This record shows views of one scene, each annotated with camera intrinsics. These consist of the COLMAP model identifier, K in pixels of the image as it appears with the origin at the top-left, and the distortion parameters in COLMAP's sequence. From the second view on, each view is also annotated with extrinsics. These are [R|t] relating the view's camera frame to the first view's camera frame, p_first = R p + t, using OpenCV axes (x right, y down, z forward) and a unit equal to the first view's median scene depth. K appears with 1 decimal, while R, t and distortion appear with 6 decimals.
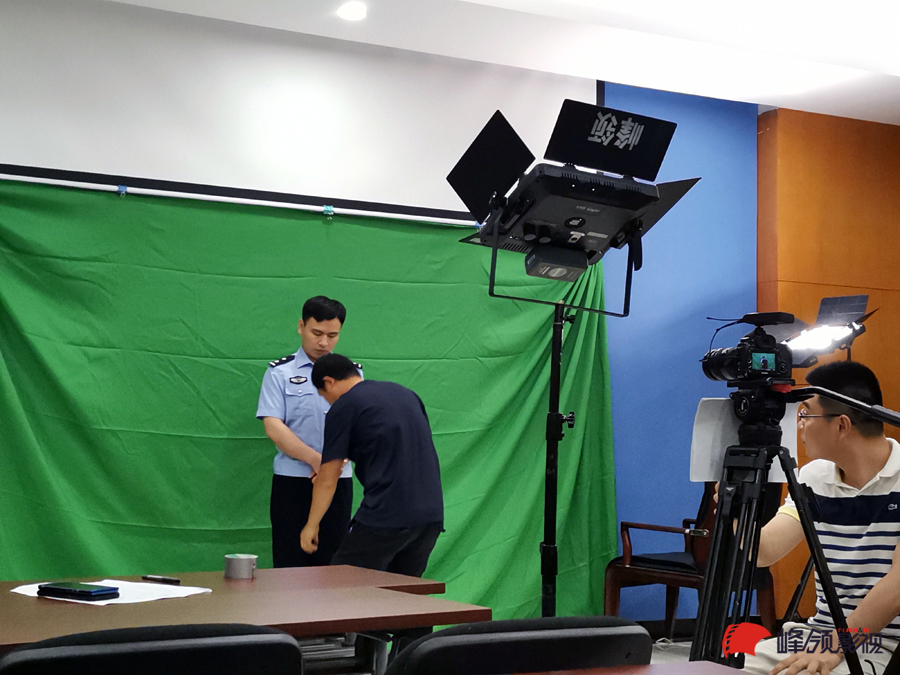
lens RADIAL K [[1358.4, 0, 450.0], [0, 1358.4, 337.5], [0, 0, 1]] dist [0.155777, 0.009885]
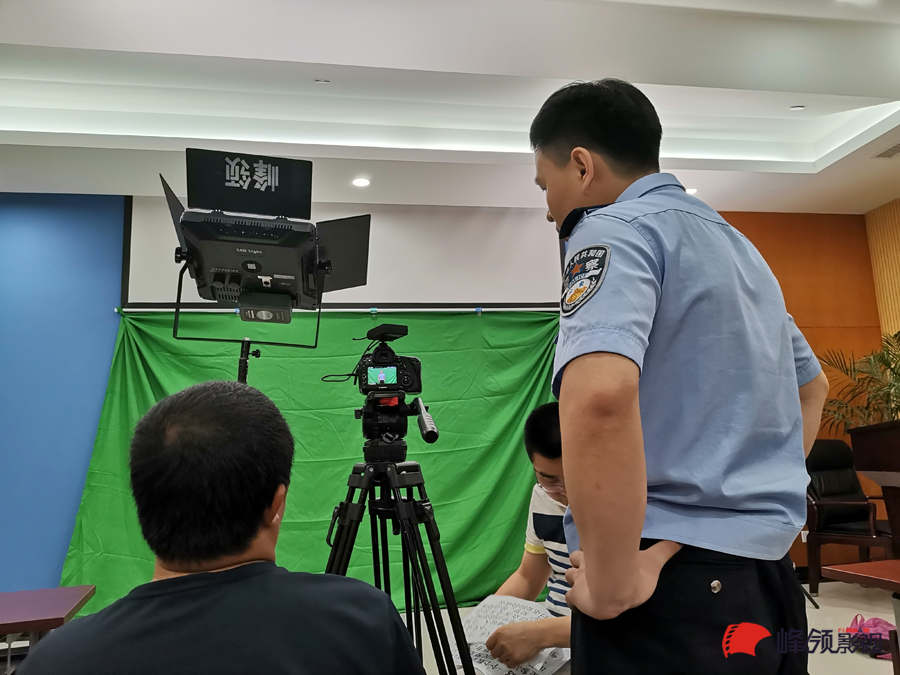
lens RADIAL K [[687.1, 0, 450.0], [0, 687.1, 337.5], [0, 0, 1]] dist [0.070932, 0.000534]
pose [[0.959316, -0.099936, -0.264056, 0.400714], [0.076993, 0.992411, -0.095878, 0.040379], [0.271634, 0.071647, 0.959730, 0.525021]]
